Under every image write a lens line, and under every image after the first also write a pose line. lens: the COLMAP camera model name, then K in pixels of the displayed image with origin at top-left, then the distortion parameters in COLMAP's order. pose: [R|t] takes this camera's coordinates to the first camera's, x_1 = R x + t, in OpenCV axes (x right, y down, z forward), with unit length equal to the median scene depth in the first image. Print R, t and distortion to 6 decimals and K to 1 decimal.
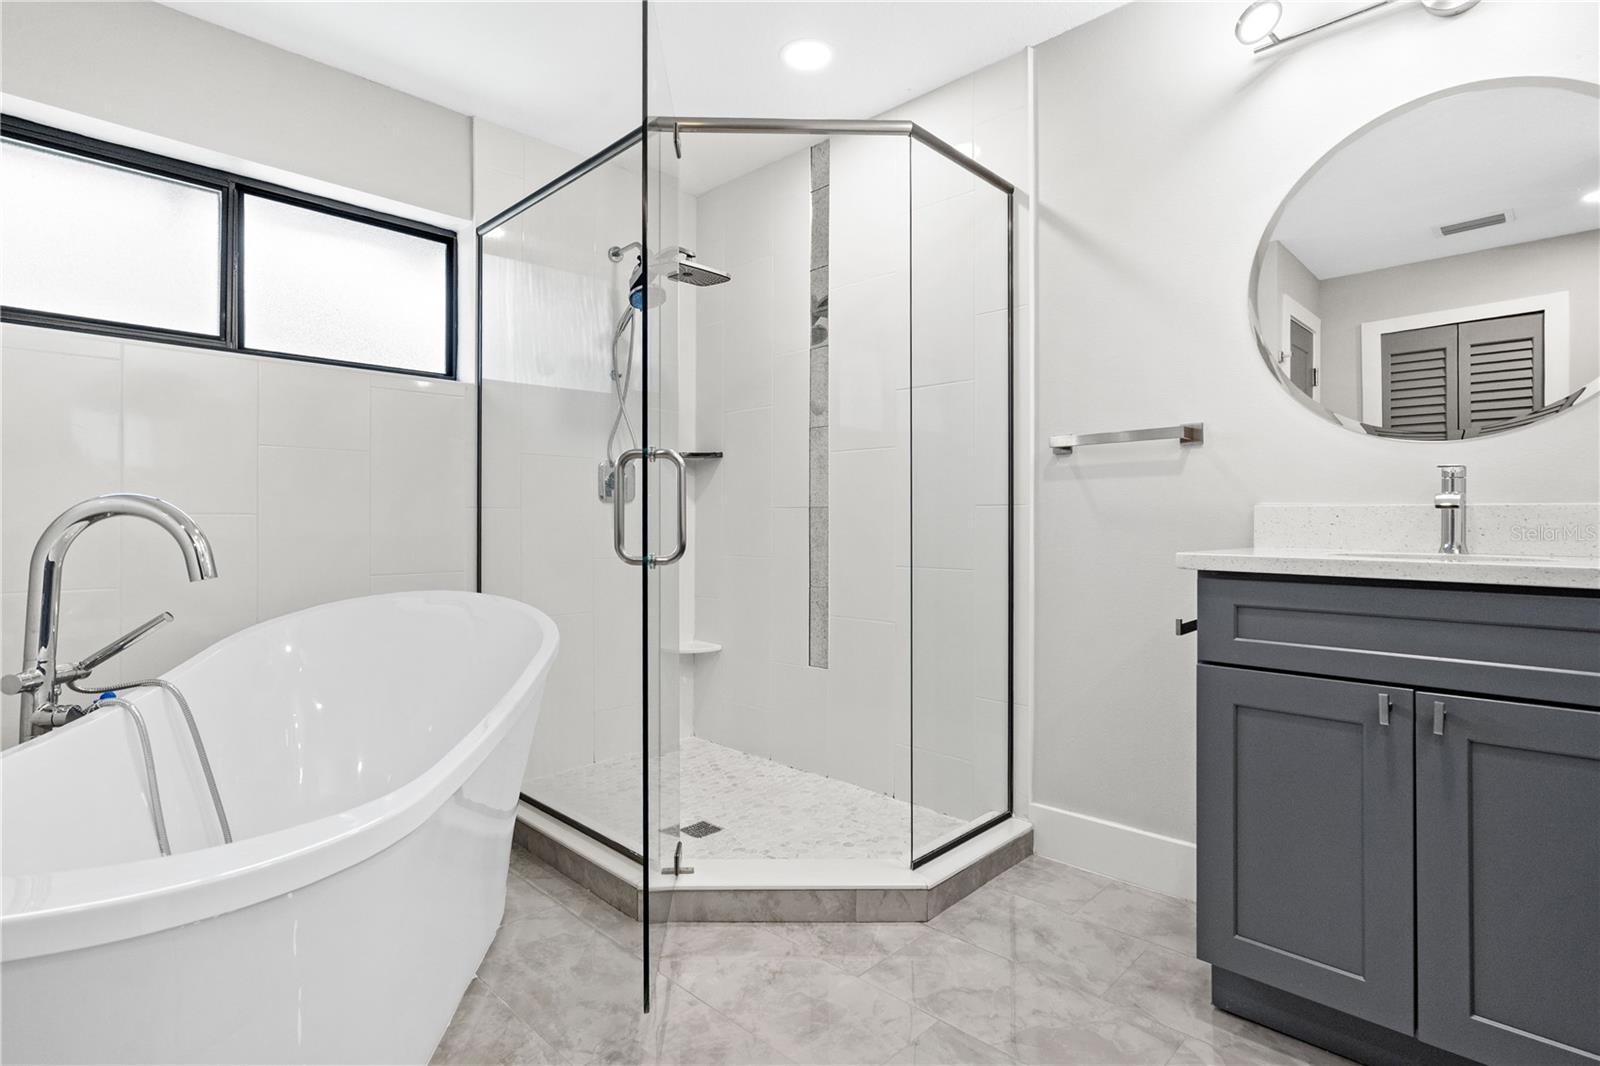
lens RADIAL K [[800.4, 0, 797.7], [0, 800.4, 526.1], [0, 0, 1]] dist [0.005399, 0.000540]
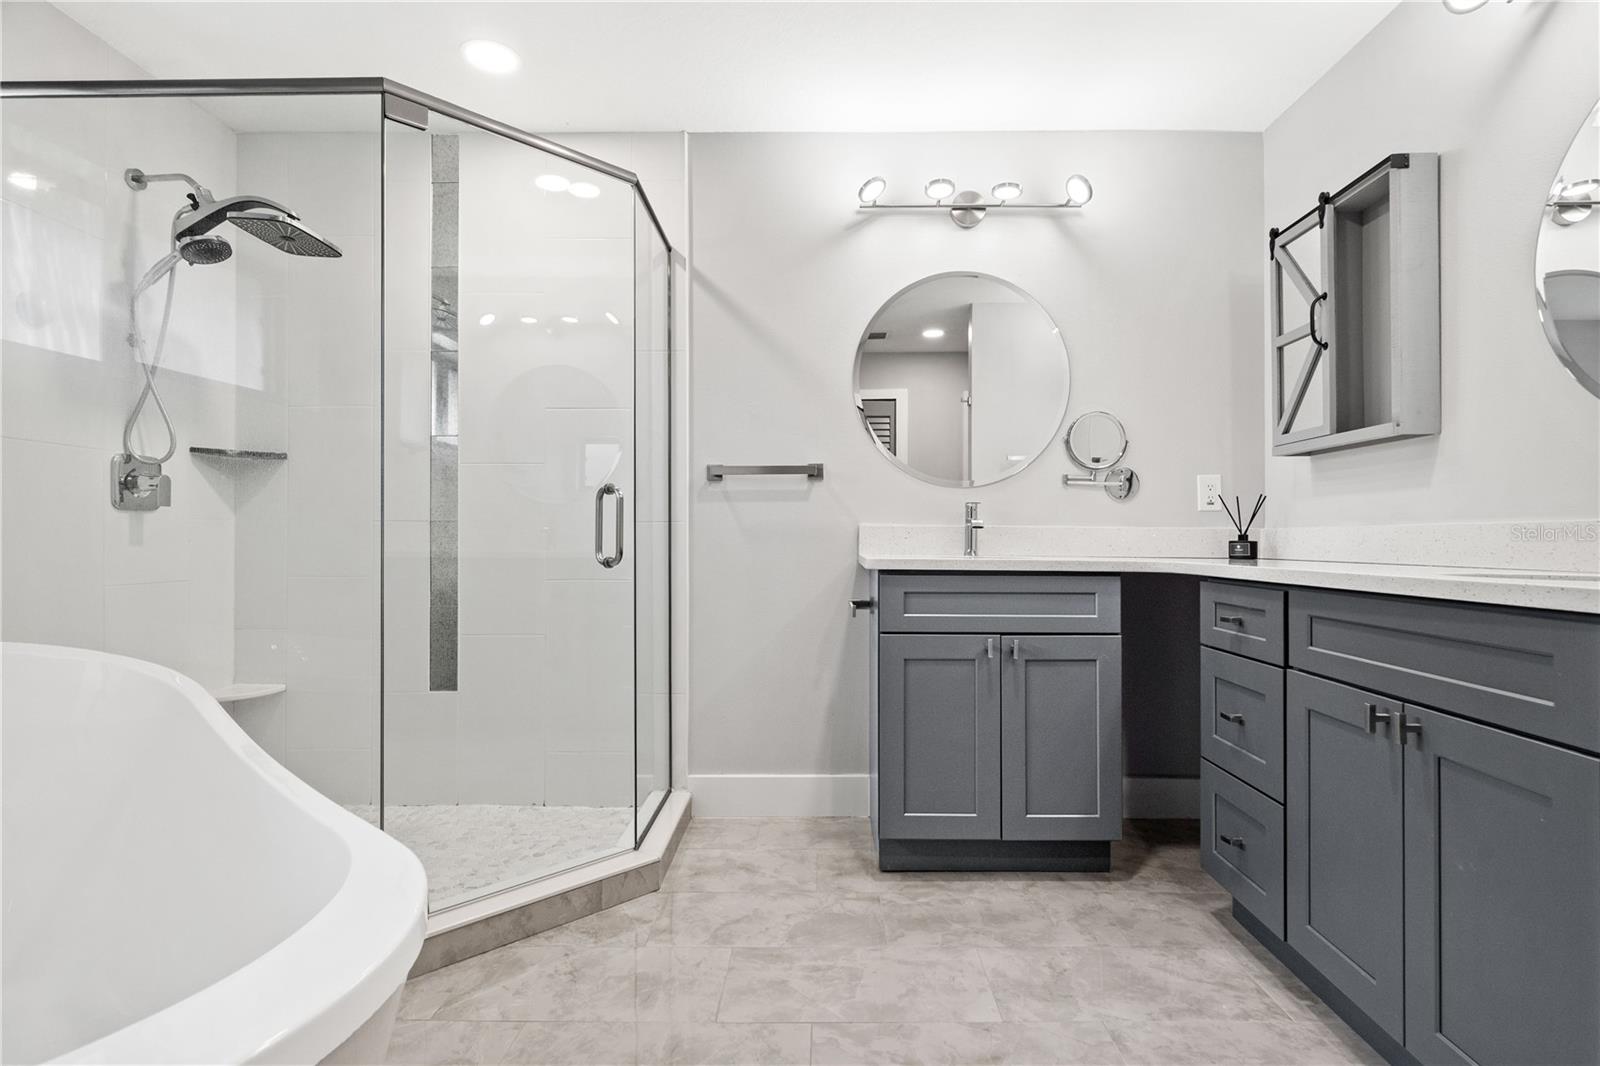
lens RADIAL K [[800.4, 0, 794.2], [0, 800.4, 545.0], [0, 0, 1]] dist [0.005399, 0.000540]
pose [[0.726034, -0.005952, 0.687633, -0.473582], [0.003902, 0.999982, 0.004536, 0.002632], [-0.687647, -0.000610, 0.726044, 0.047603]]
